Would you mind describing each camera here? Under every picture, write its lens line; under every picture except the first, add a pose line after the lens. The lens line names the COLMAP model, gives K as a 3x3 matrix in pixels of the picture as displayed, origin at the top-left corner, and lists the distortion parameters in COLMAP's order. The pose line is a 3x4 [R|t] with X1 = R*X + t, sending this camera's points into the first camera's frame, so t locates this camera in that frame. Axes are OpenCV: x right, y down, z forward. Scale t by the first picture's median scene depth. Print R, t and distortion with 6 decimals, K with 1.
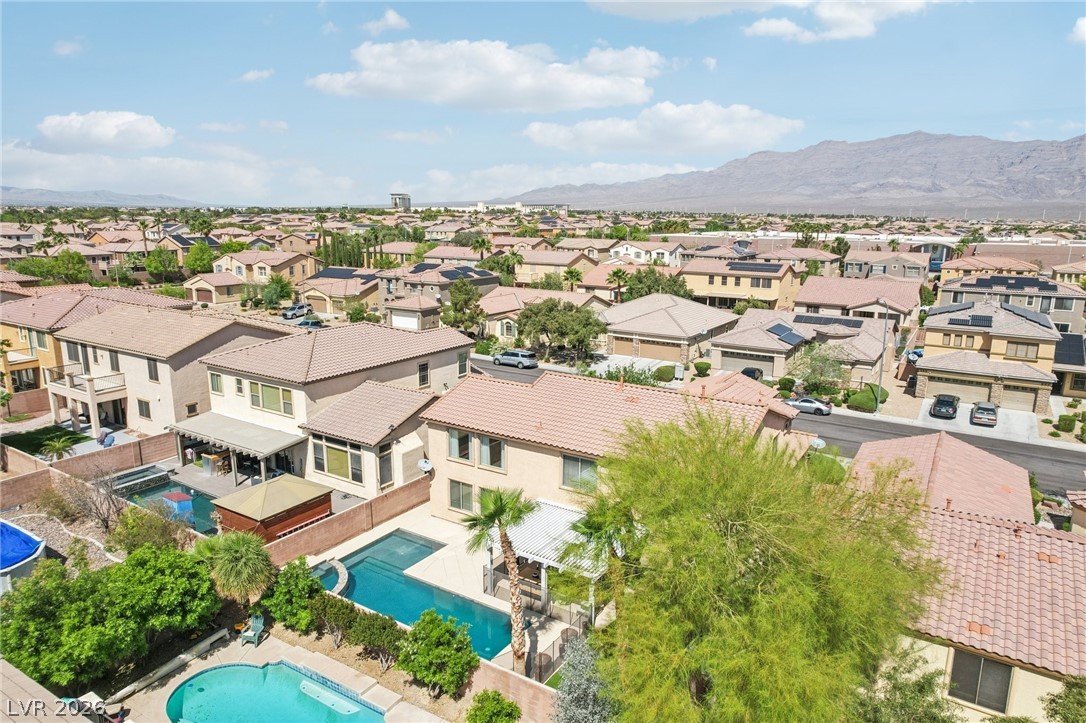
lens RADIAL K [[699.7, 0, 549.8], [0, 699.7, 358.1], [0, 0, 1]] dist [-0.011484, 0.001194]
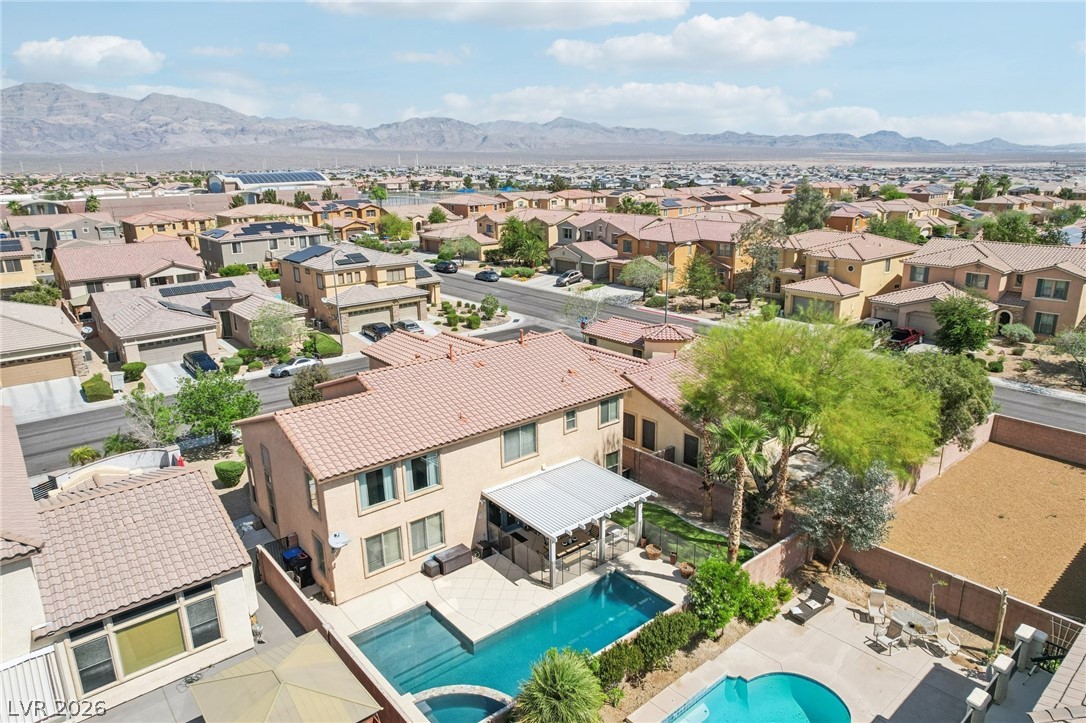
lens RADIAL K [[699.7, 0, 549.1], [0, 699.7, 367.1], [0, 0, 1]] dist [-0.011484, 0.001194]
pose [[0.320823, -0.286588, 0.902740, -0.413711], [0.217037, 0.950006, 0.224461, -0.076363], [-0.921937, 0.123916, 0.366984, 0.300517]]
